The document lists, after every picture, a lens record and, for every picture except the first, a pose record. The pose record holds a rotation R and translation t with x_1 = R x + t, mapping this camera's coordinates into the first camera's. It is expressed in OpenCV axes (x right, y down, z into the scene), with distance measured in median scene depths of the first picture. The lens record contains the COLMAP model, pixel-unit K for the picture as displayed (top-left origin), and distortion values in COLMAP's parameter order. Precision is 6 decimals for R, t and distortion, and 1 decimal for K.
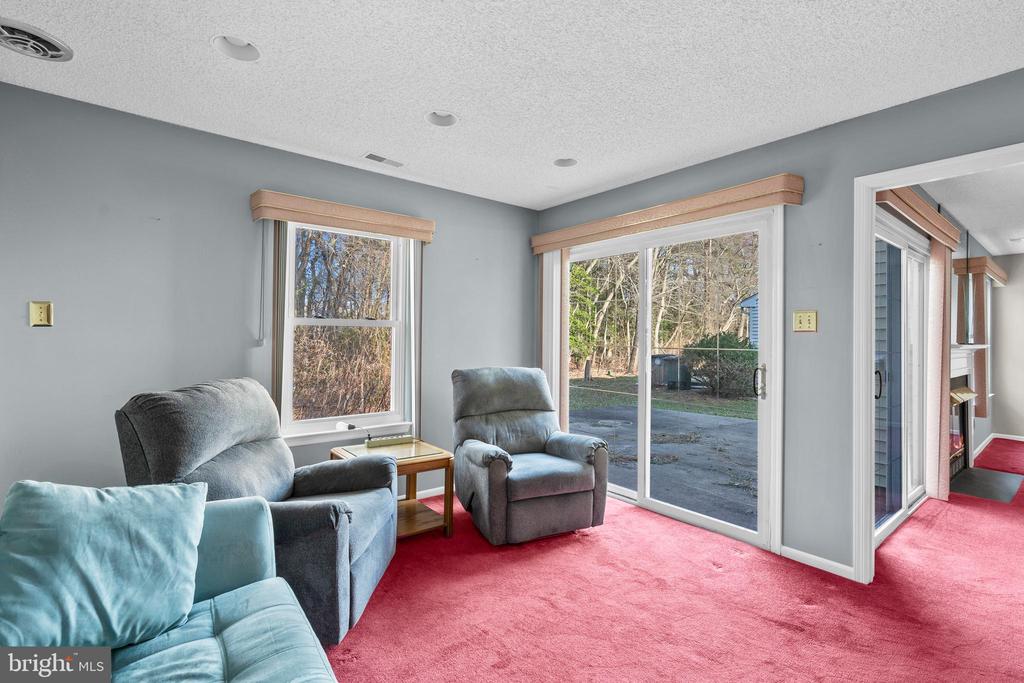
lens RADIAL K [[473.8, 0, 512.0], [0, 473.8, 341.5], [0, 0, 1]] dist [-0.002467, 0.000676]
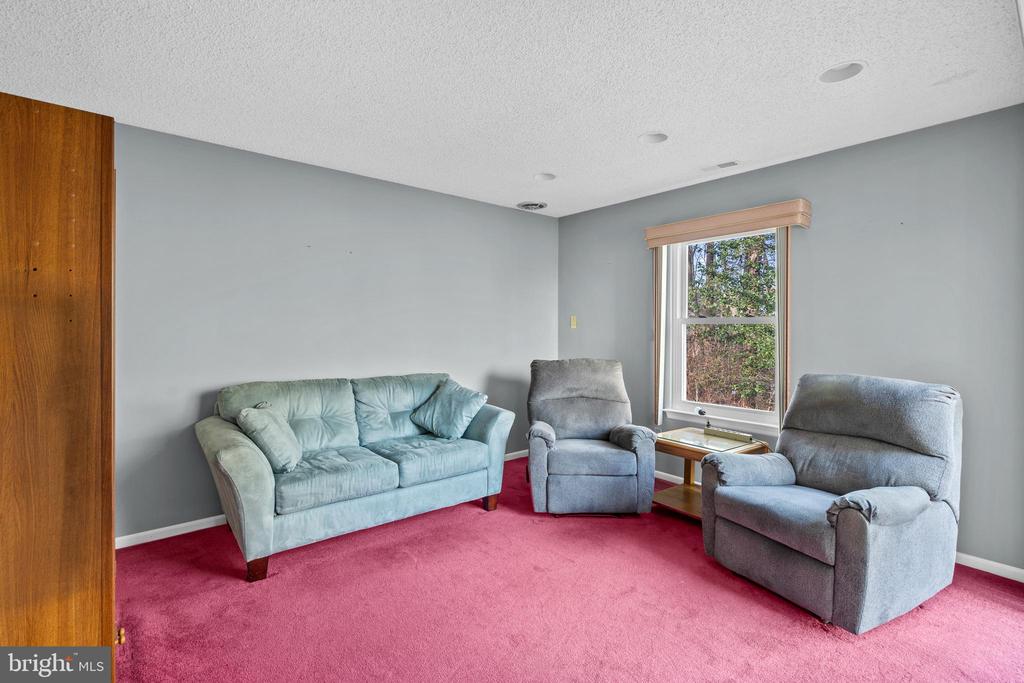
lens RADIAL K [[473.8, 0, 512.0], [0, 473.8, 341.5], [0, 0, 1]] dist [-0.002467, 0.000676]
pose [[0.004605, 0.014397, -0.999886, 0.795000], [-0.019160, 0.999714, 0.014306, 0.002004], [0.999806, 0.019092, 0.004879, 0.537912]]
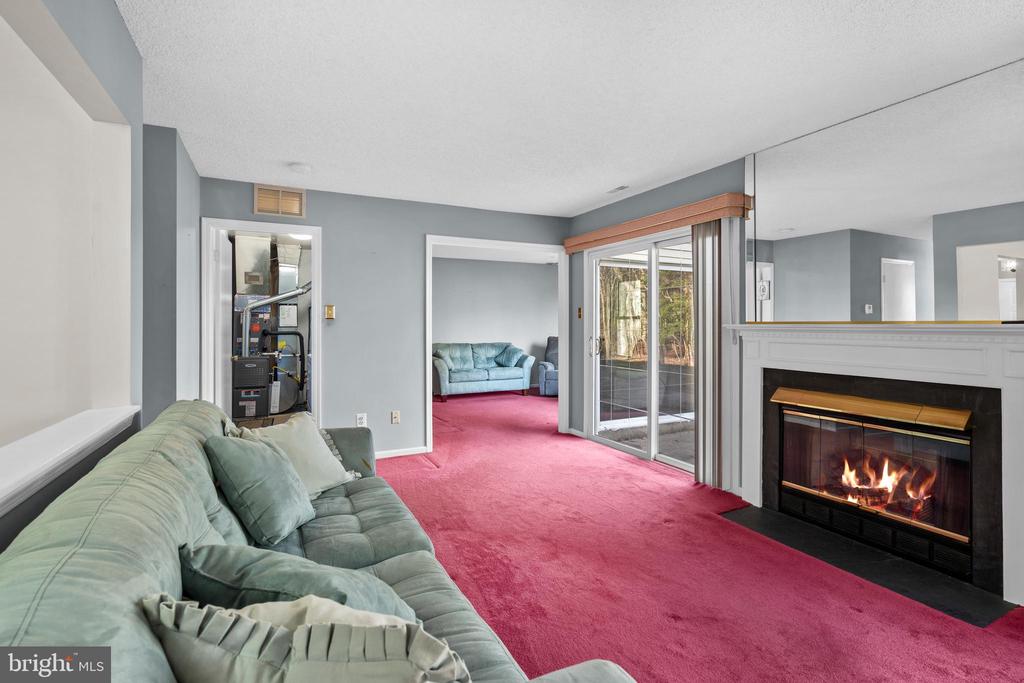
lens RADIAL K [[483.0, 0, 515.6], [0, 483.0, 316.6], [0, 0, 1]] dist [-0.000939, 0.000040]
pose [[-0.212192, -0.023814, -0.976938, 2.332811], [-0.004955, 0.999716, -0.023293, 0.018186], [0.977215, -0.000102, -0.212250, 1.005879]]
